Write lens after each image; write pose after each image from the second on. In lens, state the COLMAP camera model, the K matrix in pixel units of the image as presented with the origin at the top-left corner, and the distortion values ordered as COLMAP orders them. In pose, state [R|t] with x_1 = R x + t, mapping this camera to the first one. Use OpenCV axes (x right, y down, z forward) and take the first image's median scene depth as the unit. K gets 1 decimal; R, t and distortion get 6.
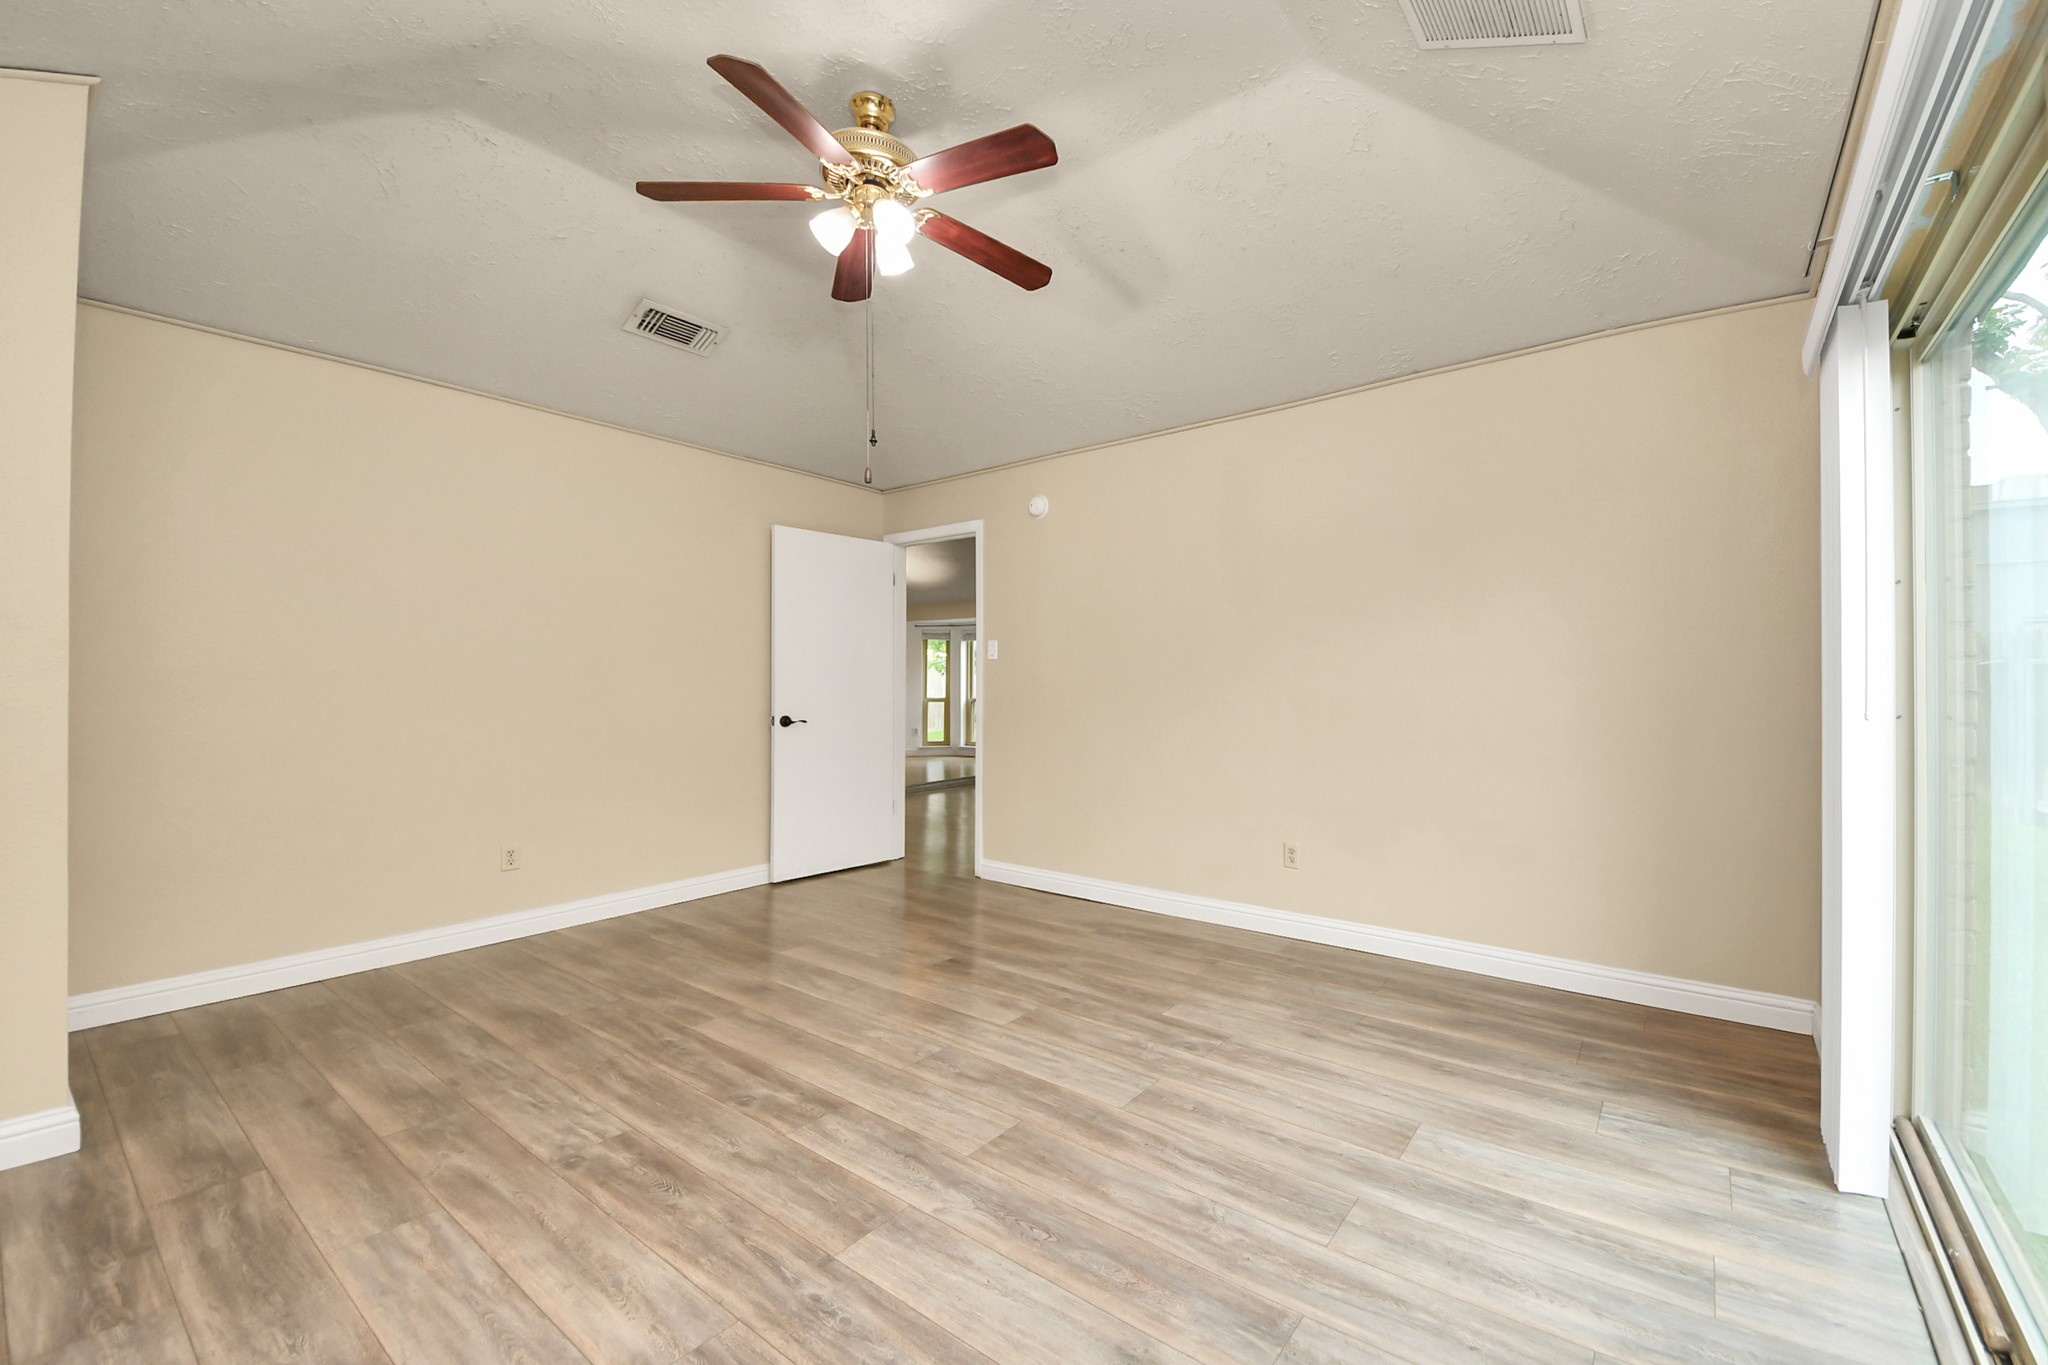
lens RADIAL K [[796.9, 0, 1127.9], [0, 796.9, 686.5], [0, 0, 1]] dist [0.023538, -0.000374]
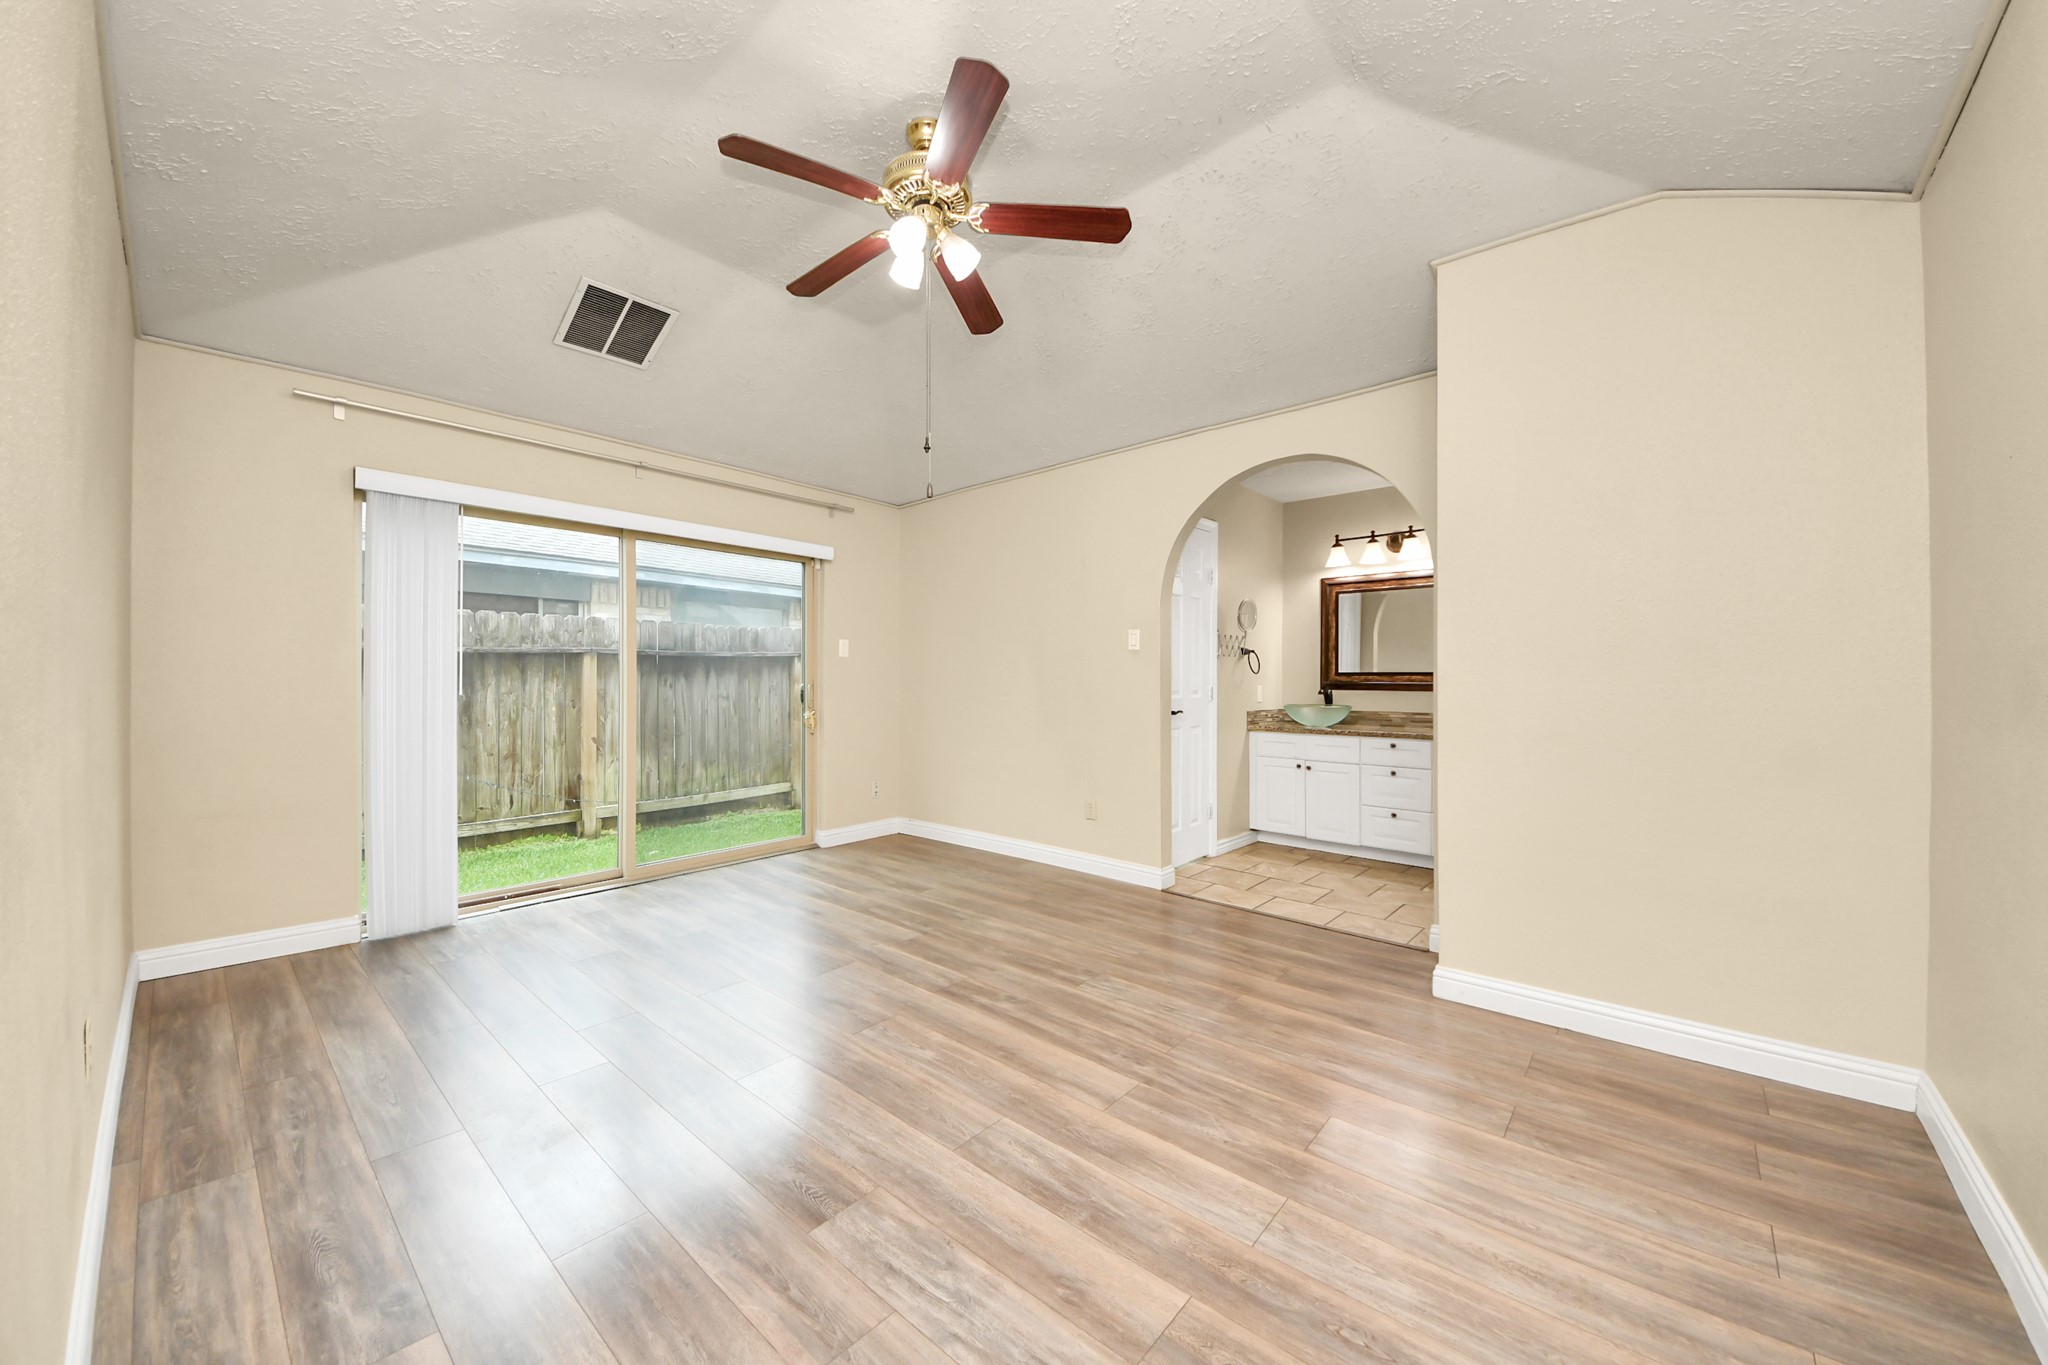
lens RADIAL K [[733.0, 0, 985.3], [0, 733.0, 678.9], [0, 0, 1]] dist [0.045761, -0.030014]
pose [[-0.991081, 0.001177, 0.133259, -0.526599], [0.000669, 0.999992, -0.003854, -0.002588], [-0.133262, -0.003730, -0.991074, 1.955628]]
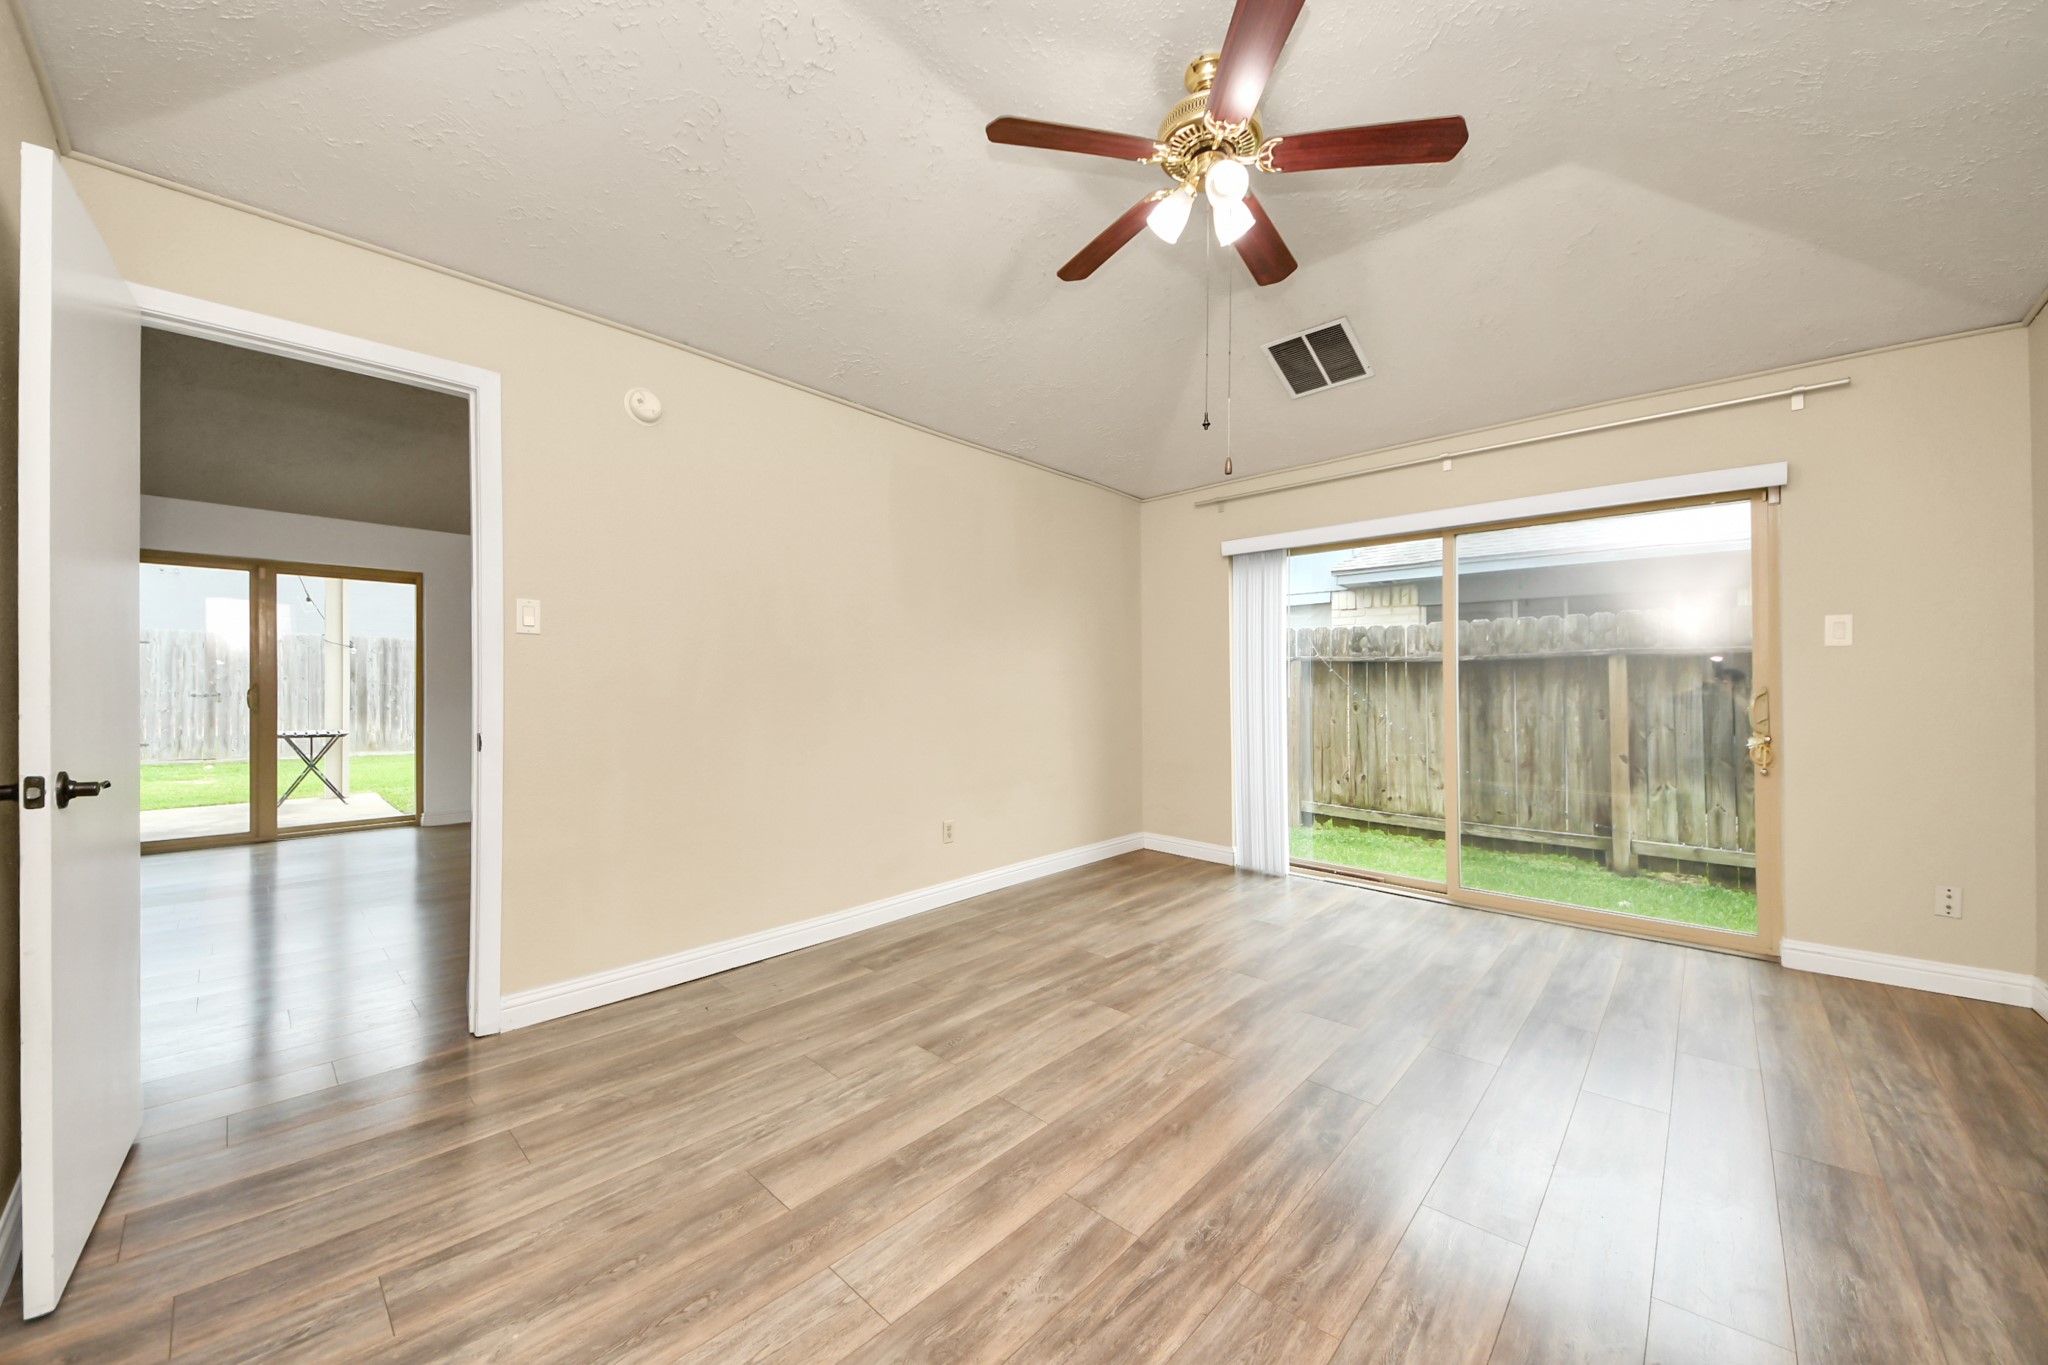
lens RADIAL K [[749.1, 0, 1012.0], [0, 749.1, 688.5], [0, 0, 1]] dist [0.048604, -0.025107]
pose [[0.139099, -0.001911, 0.990277, -1.230636], [-0.007639, 0.999966, 0.003002, 0.001689], [-0.990249, -0.007982, 0.139079, 1.103682]]
